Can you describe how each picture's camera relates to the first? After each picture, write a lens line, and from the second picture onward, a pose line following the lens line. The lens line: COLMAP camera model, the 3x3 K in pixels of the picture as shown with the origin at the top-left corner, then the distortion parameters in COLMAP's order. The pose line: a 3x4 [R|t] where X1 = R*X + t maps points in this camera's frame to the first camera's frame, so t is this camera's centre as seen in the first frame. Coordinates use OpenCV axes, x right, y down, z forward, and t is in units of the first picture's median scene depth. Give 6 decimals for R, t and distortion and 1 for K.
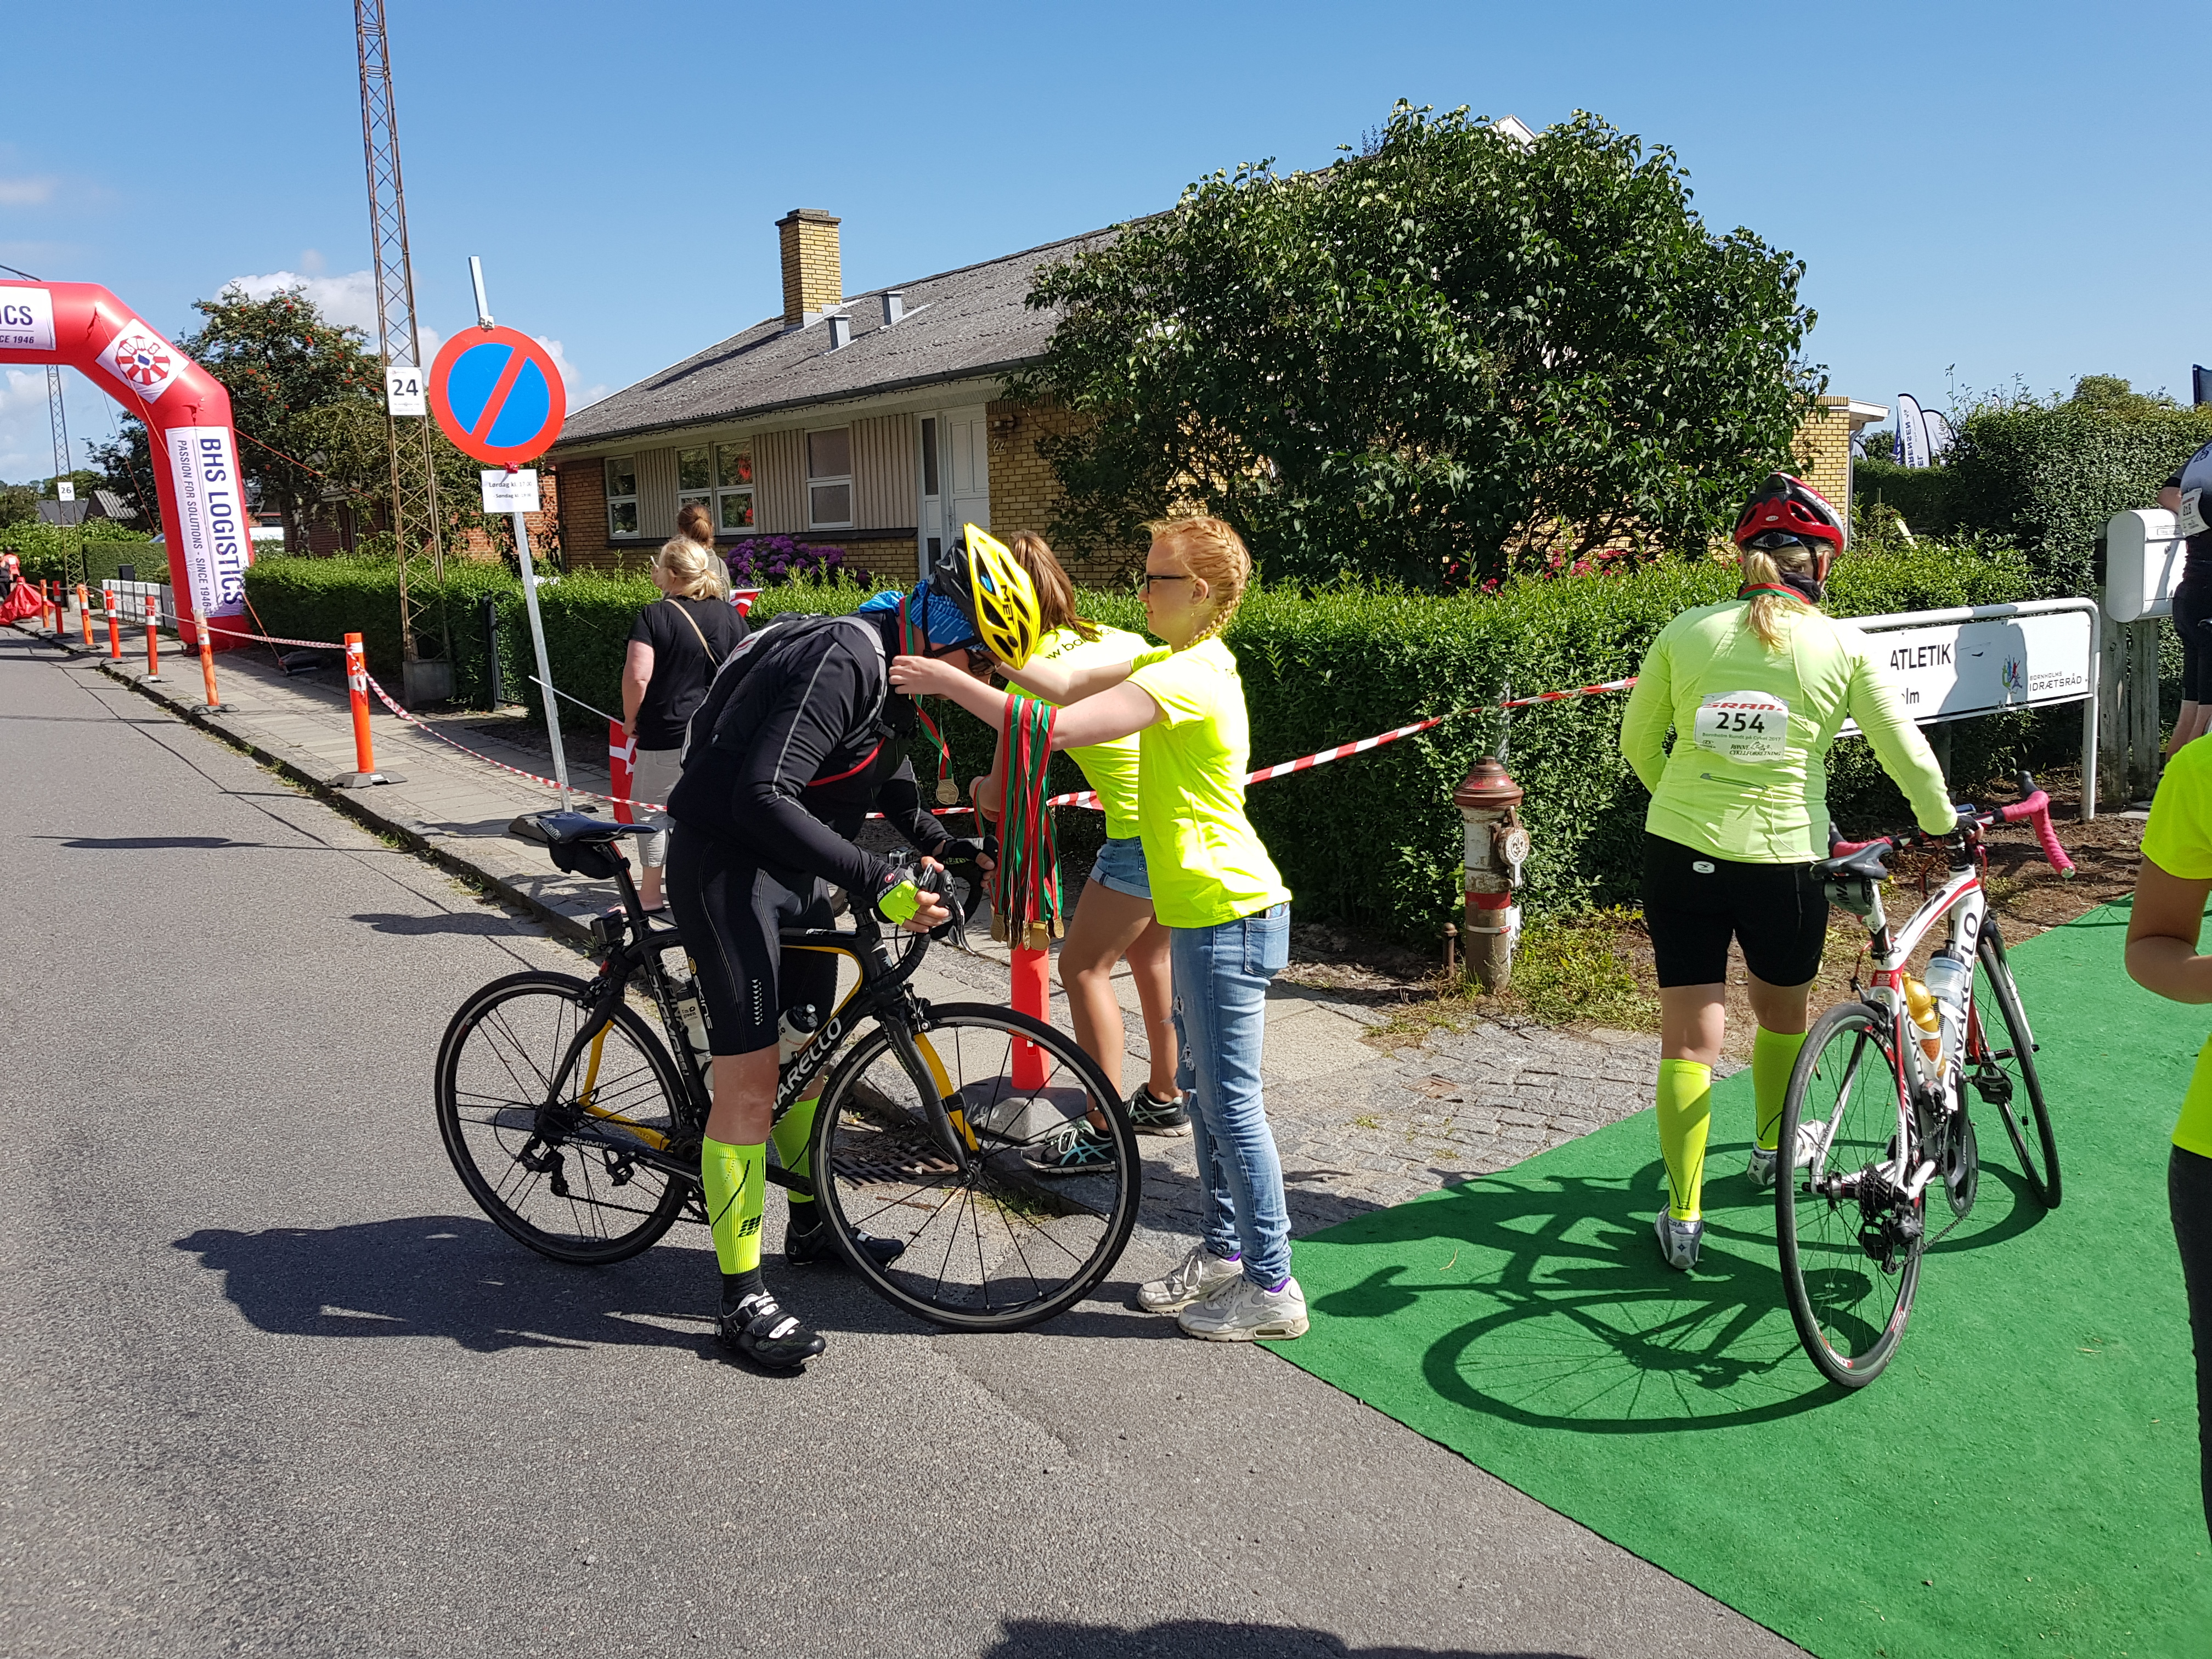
lens RADIAL K [[1711.0, 0, 1082.7], [0, 1711.0, 807.8], [0, 0, 1]] dist [0.052759, -0.087205]
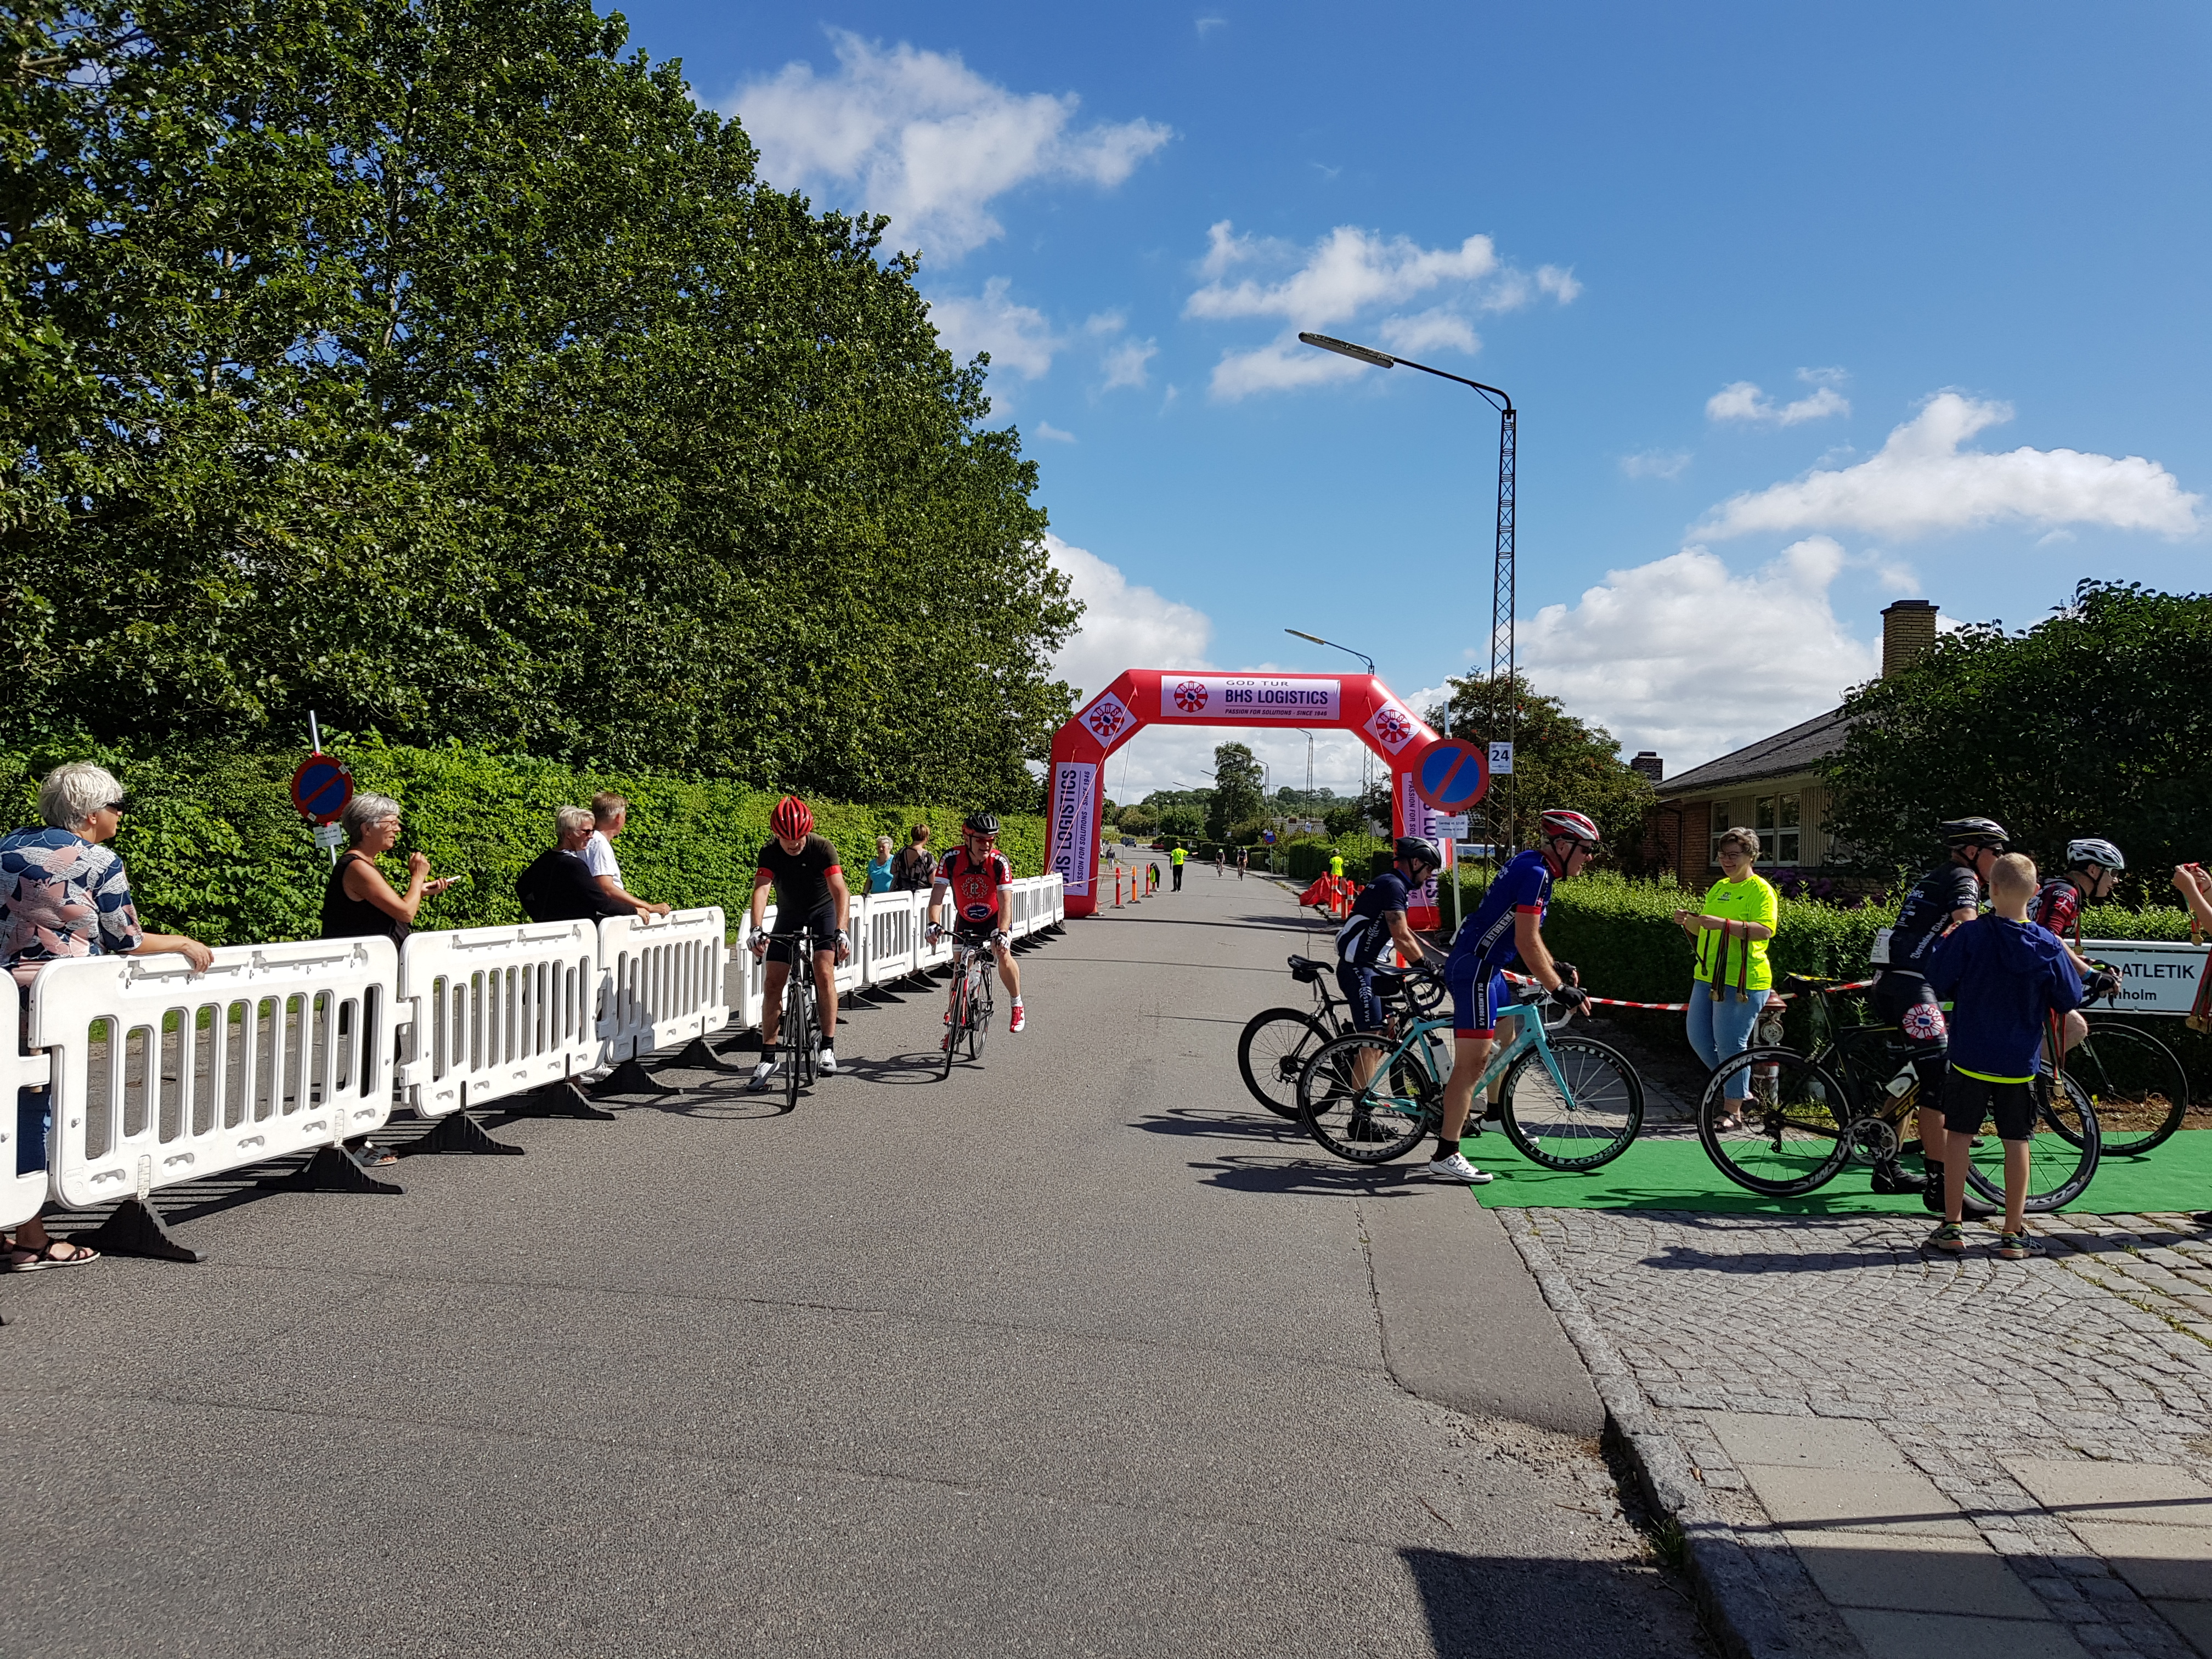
lens RADIAL K [[1711.0, 0, 1071.4], [0, 1711.0, 847.9], [0, 0, 1]] dist [0.052759, -0.087205]
pose [[0.745106, 0.047778, -0.665232, 0.351337], [-0.156519, 0.982102, -0.104777, 0.053916], [0.648319, 0.182192, 0.739248, -0.354702]]
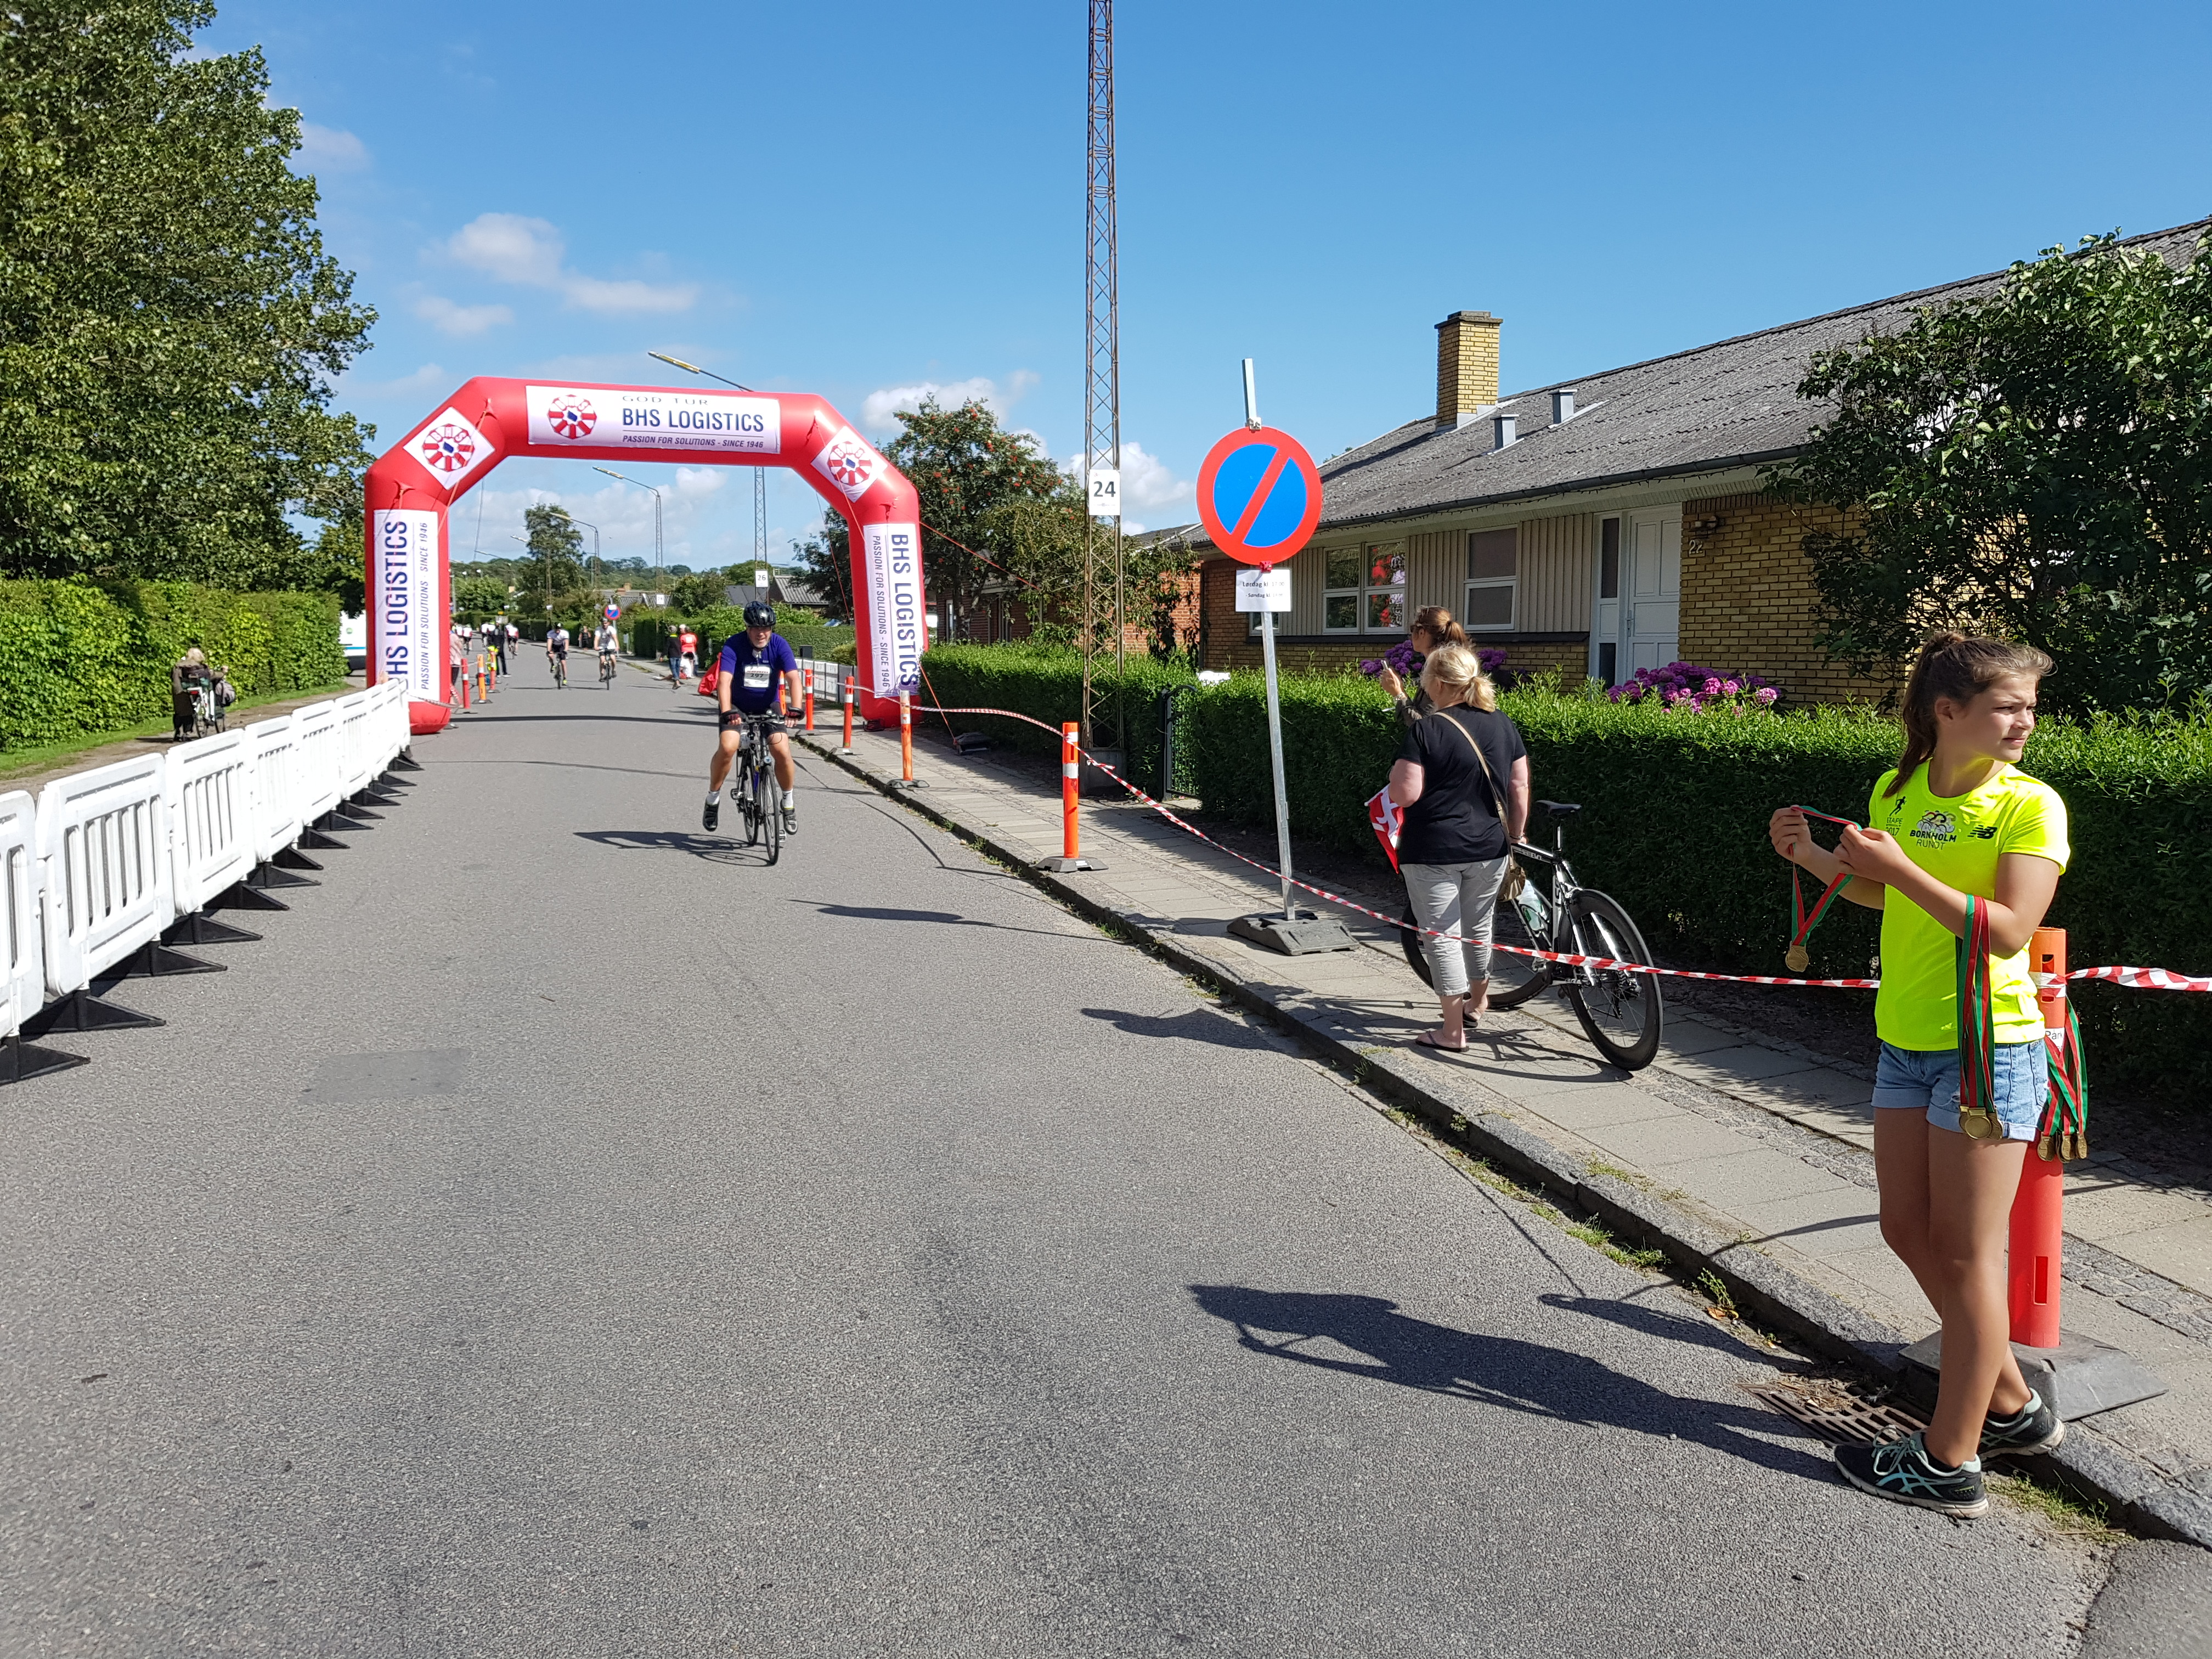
lens RADIAL K [[1711.0, 0, 1114.1], [0, 1711.0, 798.4], [0, 0, 1]] dist [0.052759, -0.087205]
pose [[0.951760, 0.057470, -0.301415, -0.066128], [-0.075945, 0.995861, -0.049928, -0.005416], [0.297298, 0.070410, 0.952185, 0.027641]]
